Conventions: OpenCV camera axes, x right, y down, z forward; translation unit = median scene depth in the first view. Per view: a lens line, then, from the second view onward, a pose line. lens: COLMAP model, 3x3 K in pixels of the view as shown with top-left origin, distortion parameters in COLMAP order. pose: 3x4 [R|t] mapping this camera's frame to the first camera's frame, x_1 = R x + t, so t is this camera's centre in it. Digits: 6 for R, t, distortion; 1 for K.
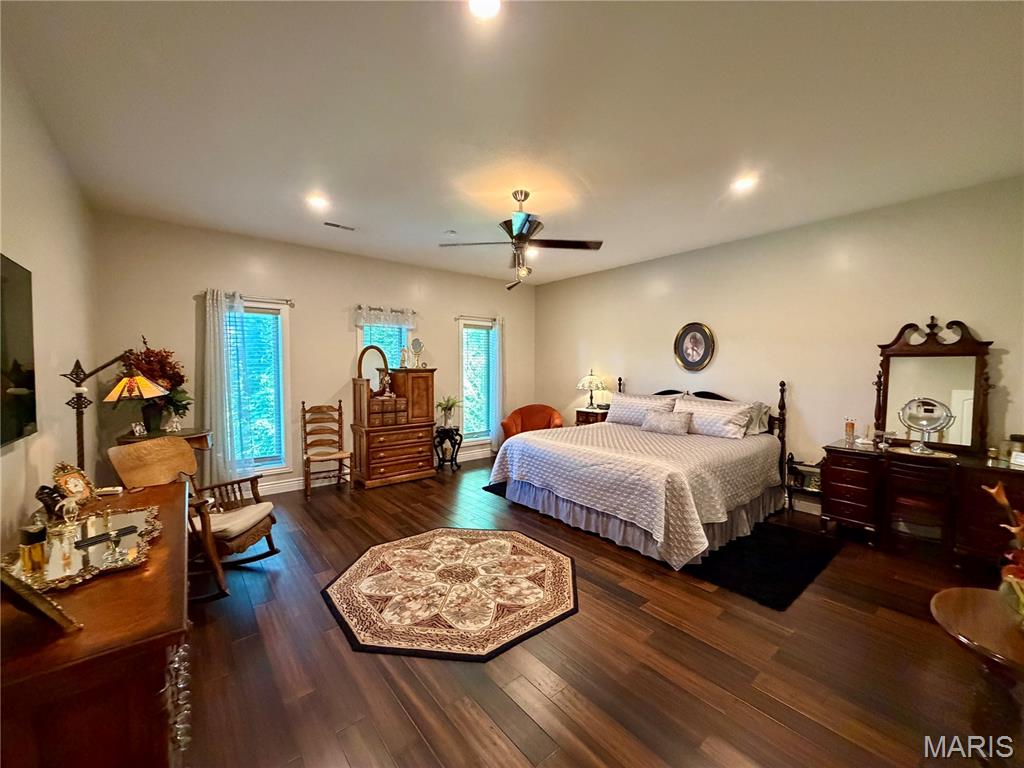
lens RADIAL K [[408.3, 0, 508.3], [0, 408.3, 383.9], [0, 0, 1]] dist [0.002258, -0.000412]
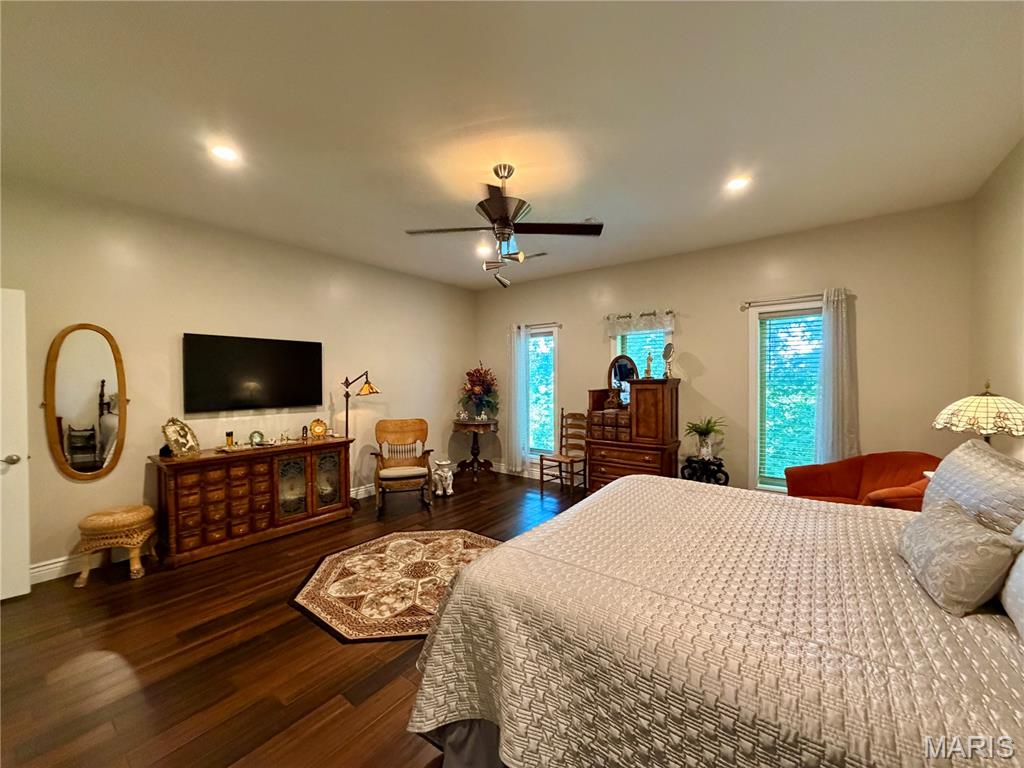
lens RADIAL K [[408.3, 0, 508.4], [0, 408.3, 382.3], [0, 0, 1]] dist [0.002258, -0.000412]
pose [[0.234388, 0.005266, -0.972129, 0.984263], [-0.032874, 0.999456, -0.002512, -0.036179], [0.971587, 0.032546, 0.234434, 0.962590]]
